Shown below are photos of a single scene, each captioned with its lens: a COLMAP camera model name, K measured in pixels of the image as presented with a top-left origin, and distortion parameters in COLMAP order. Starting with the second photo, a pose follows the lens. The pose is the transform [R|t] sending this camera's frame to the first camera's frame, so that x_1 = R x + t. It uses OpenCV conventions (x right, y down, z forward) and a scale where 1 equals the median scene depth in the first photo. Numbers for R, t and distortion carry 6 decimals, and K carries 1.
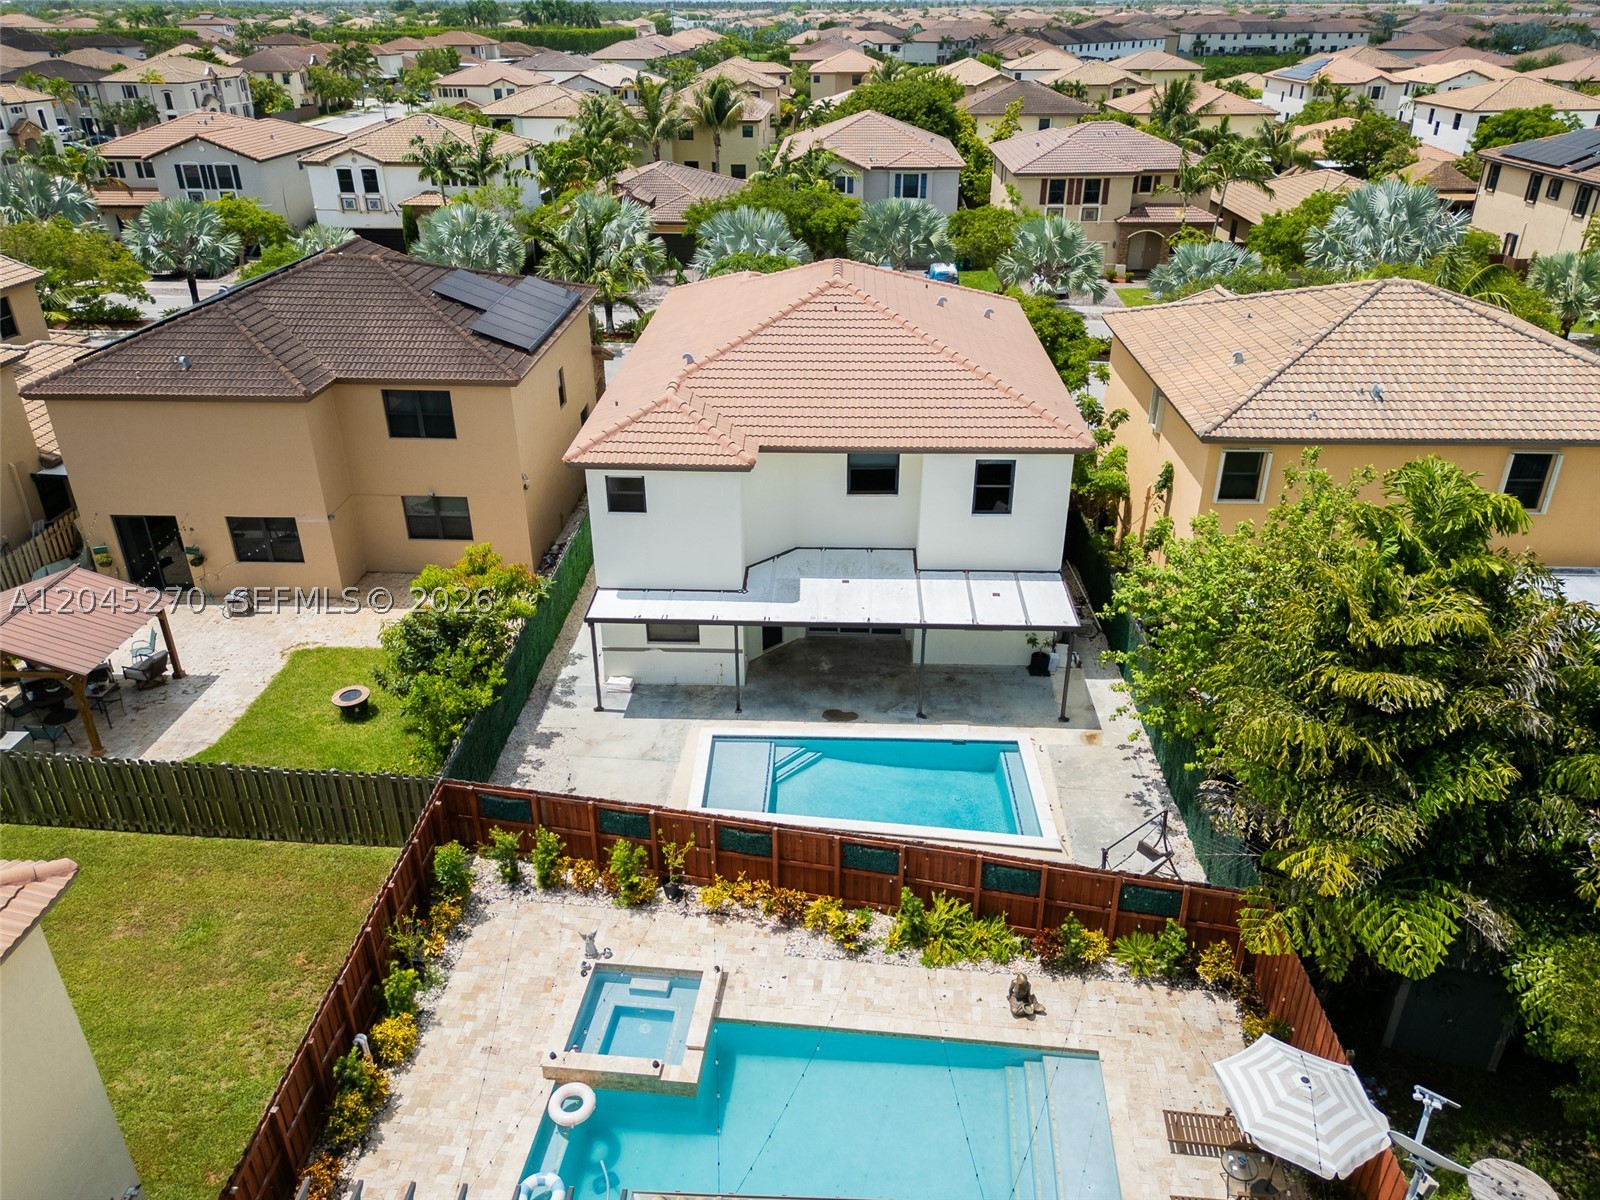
lens RADIAL K [[1159.3, 0, 771.2], [0, 1159.3, 598.1], [0, 0, 1]] dist [0.053902, -0.036382]
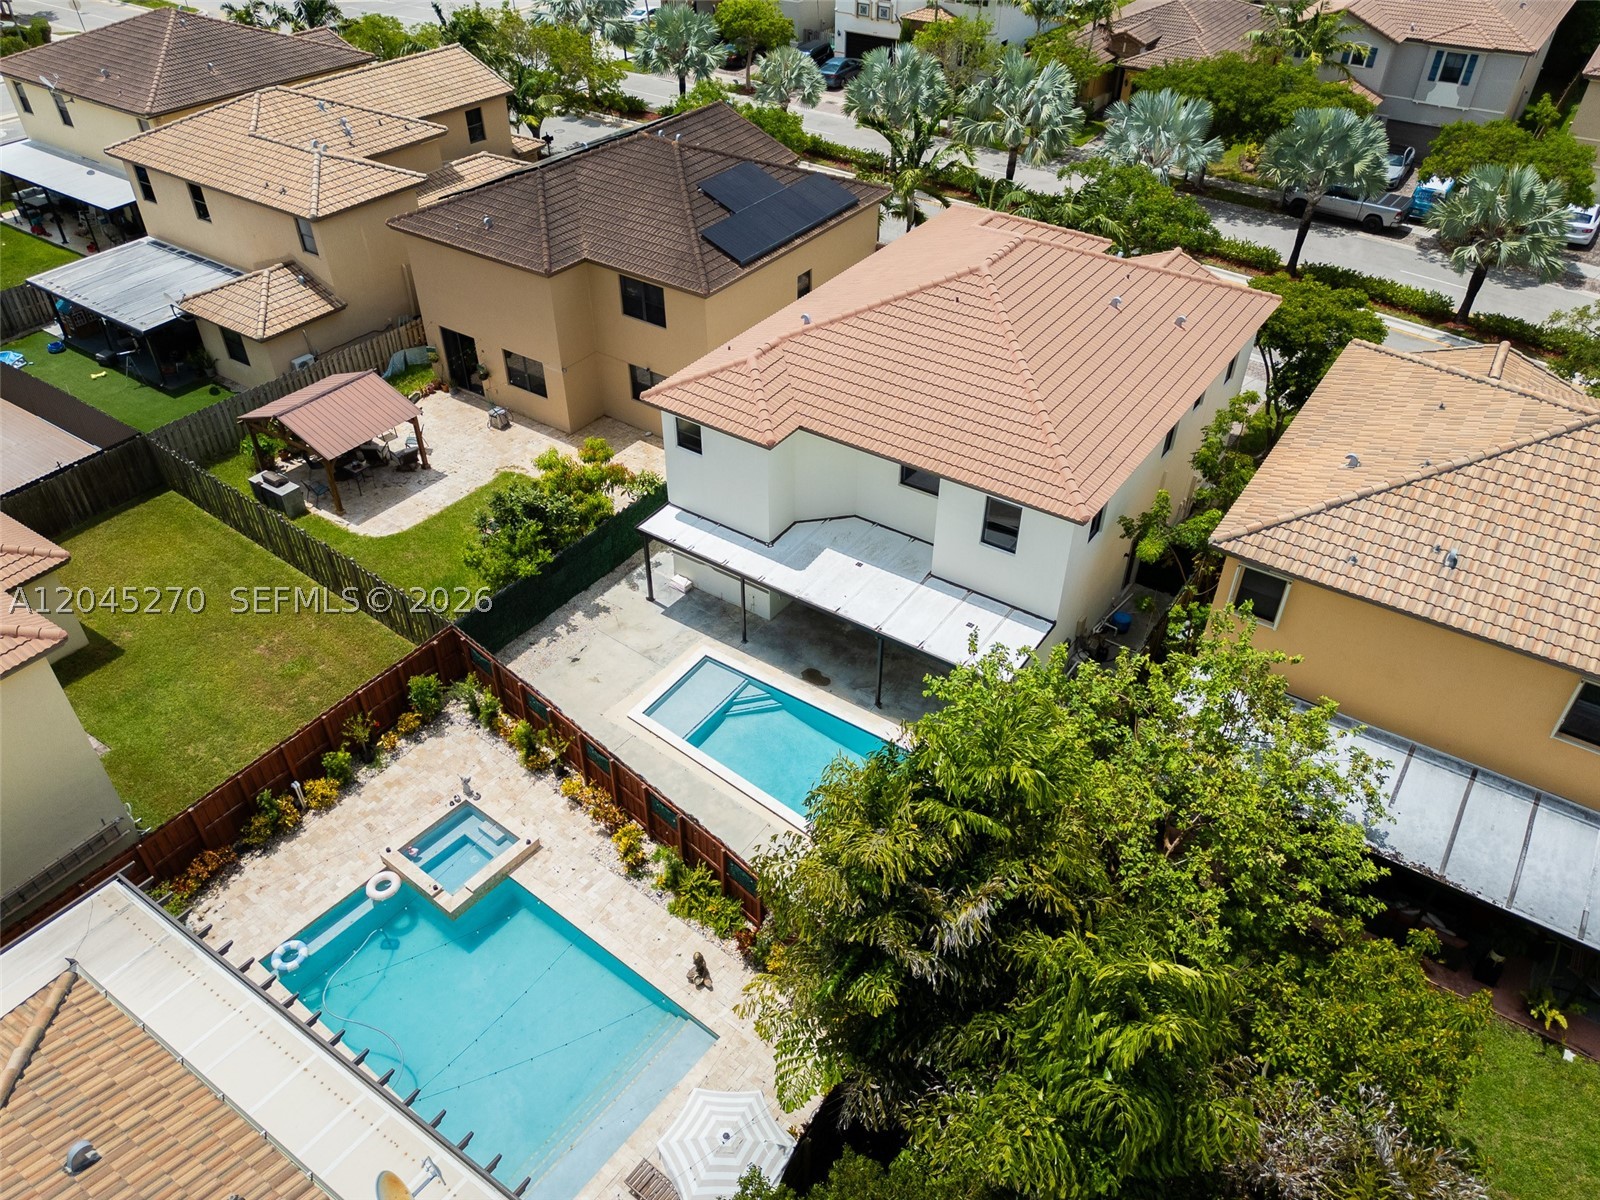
lens RADIAL K [[1159.3, 0, 763.0], [0, 1159.3, 582.1], [0, 0, 1]] dist [0.053902, -0.036382]
pose [[0.844233, 0.325957, -0.425467, 0.461570], [-0.242194, 0.940154, 0.239693, -0.240084], [0.478134, -0.099312, 0.872654, 0.015402]]
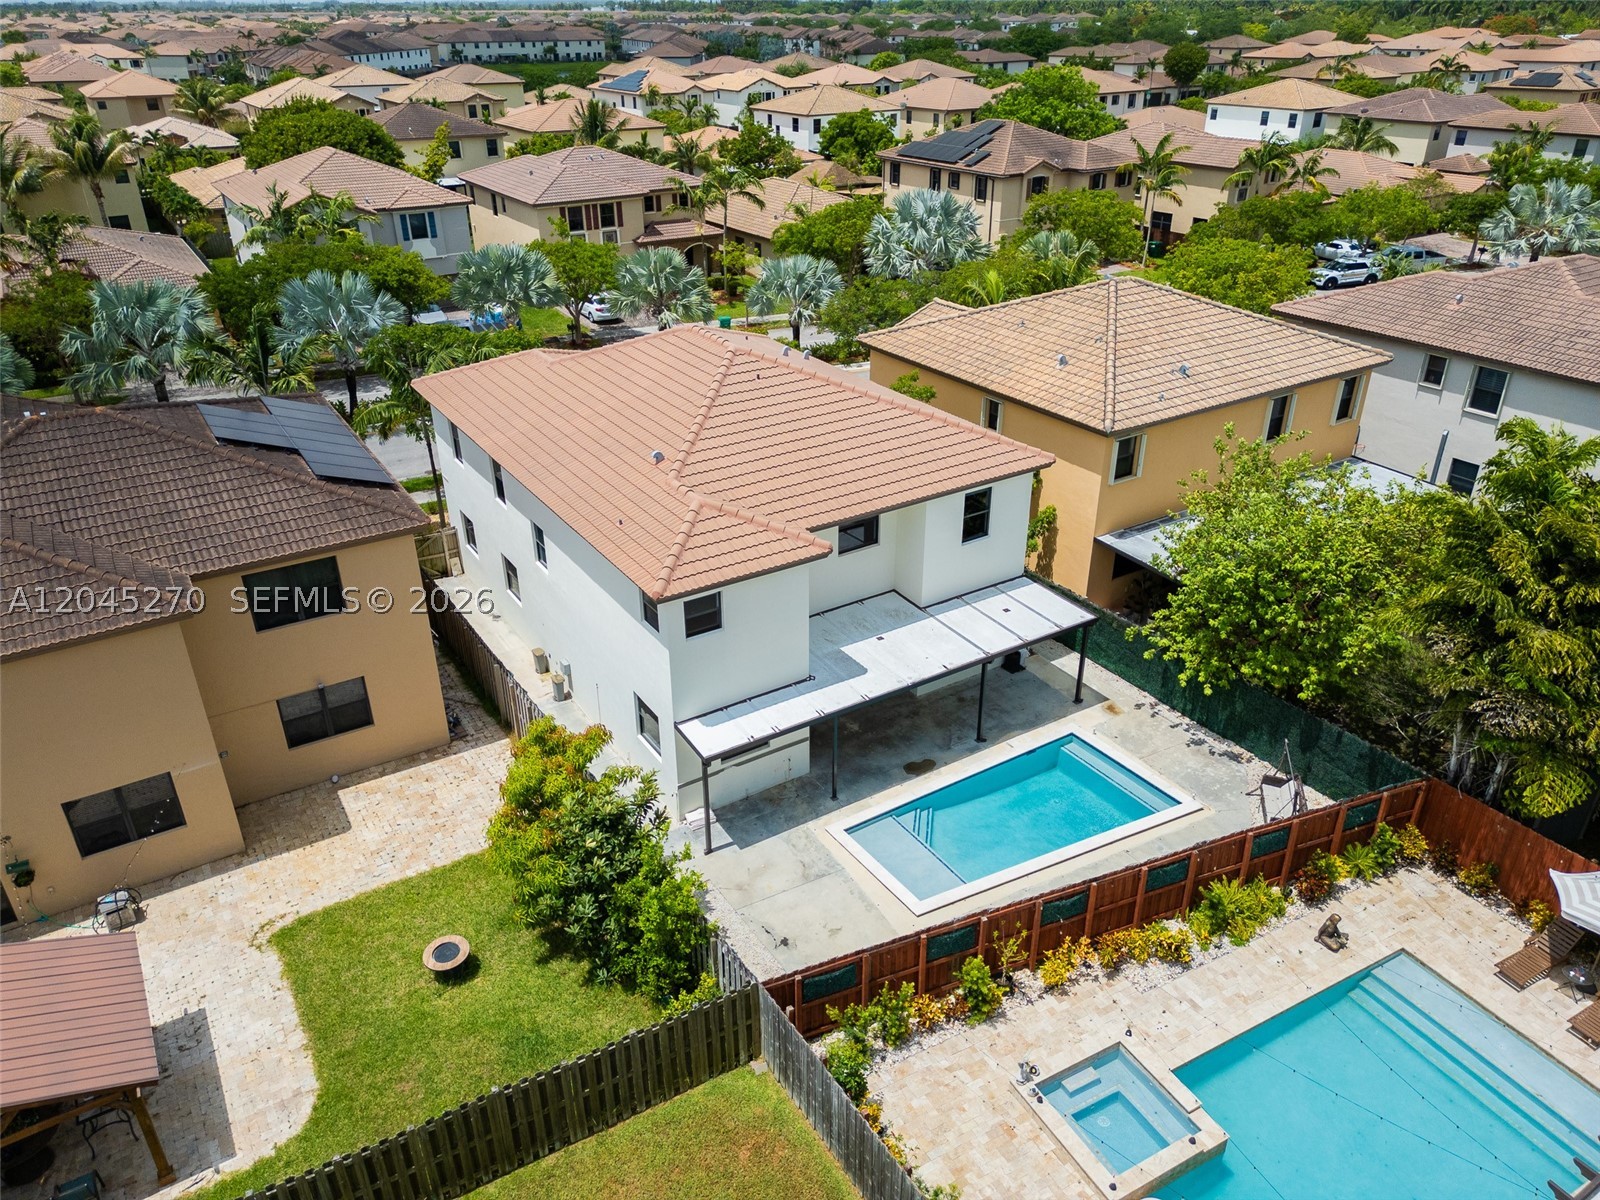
lens RADIAL K [[1159.3, 0, 772.9], [0, 1159.3, 596.0], [0, 0, 1]] dist [0.053902, -0.036382]
pose [[0.817294, -0.265829, 0.511239, -0.529082], [0.267222, 0.960908, 0.072449, -0.151292], [-0.510513, 0.077403, 0.856379, 0.183811]]
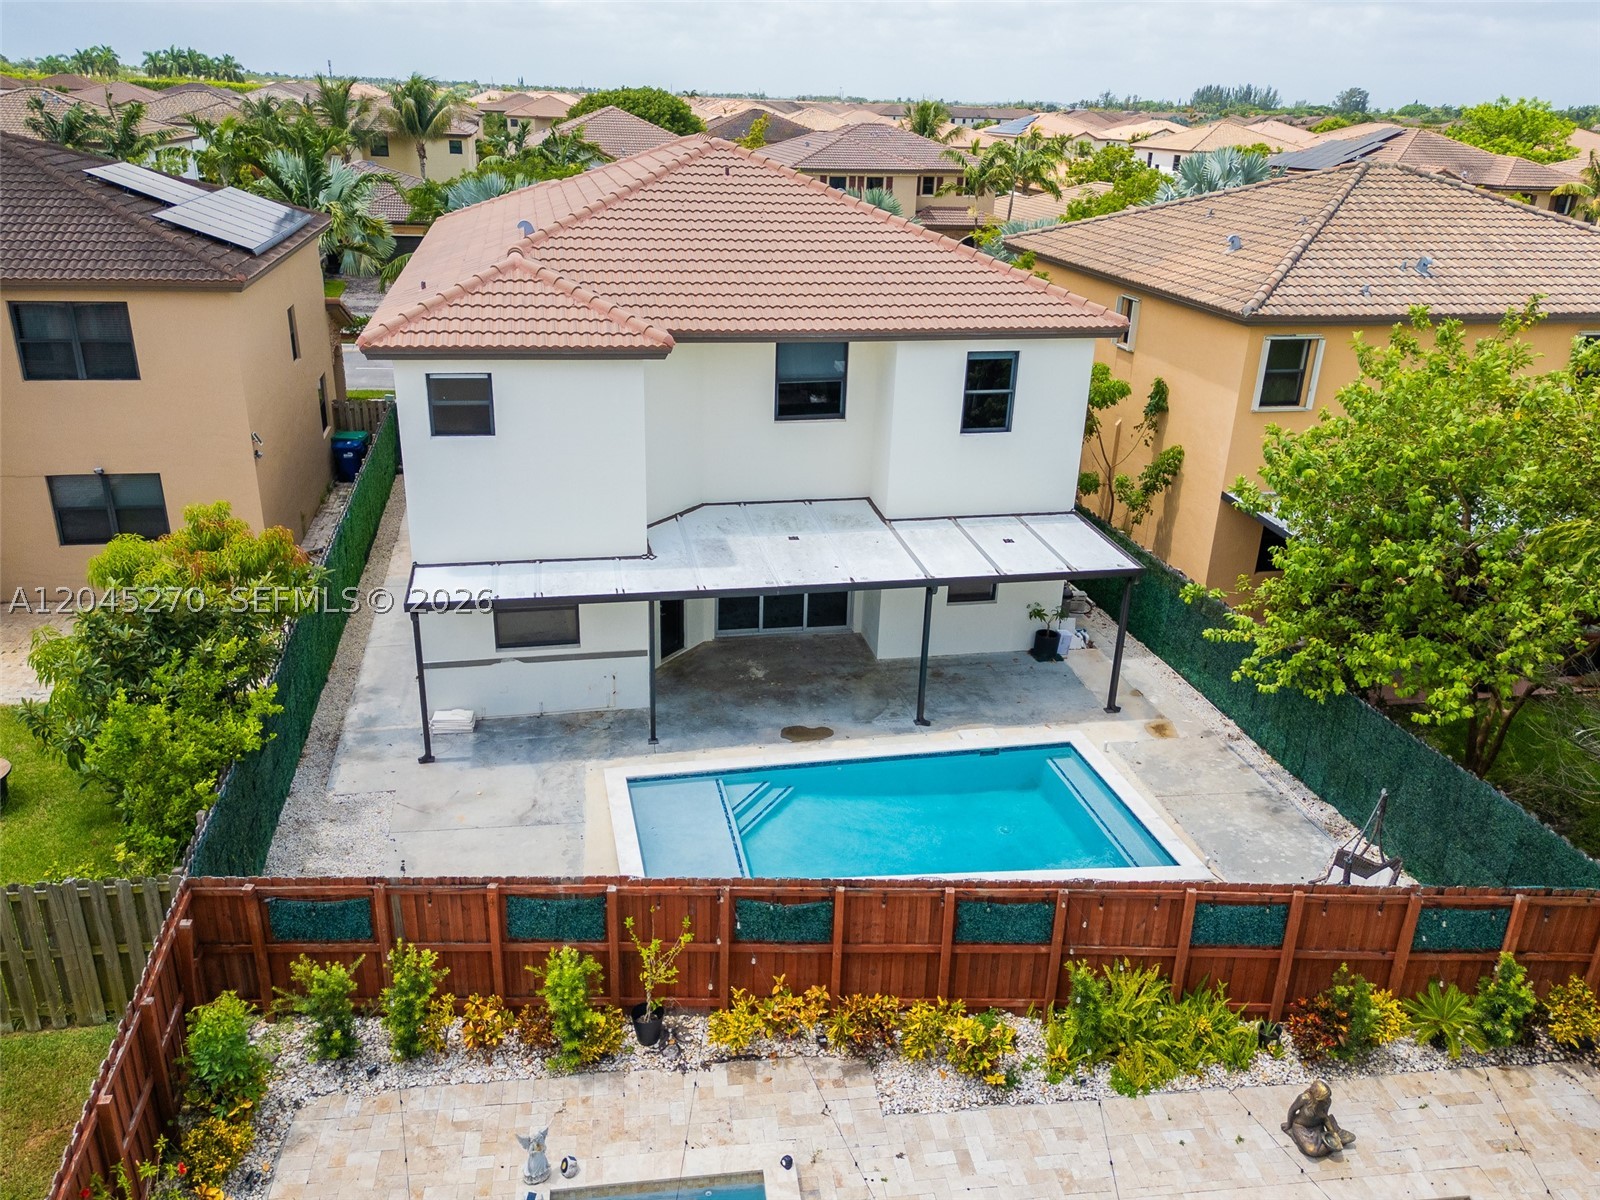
lens RADIAL K [[1224.1, 0, 779.7], [0, 1224.1, 599.9], [0, 0, 1]] dist [0.036135, -0.013560]
pose [[0.966239, -0.058953, 0.250813, -0.128648], [0.080076, 0.993974, -0.074855, 0.076832], [-0.244889, 0.092412, 0.965137, 0.317487]]
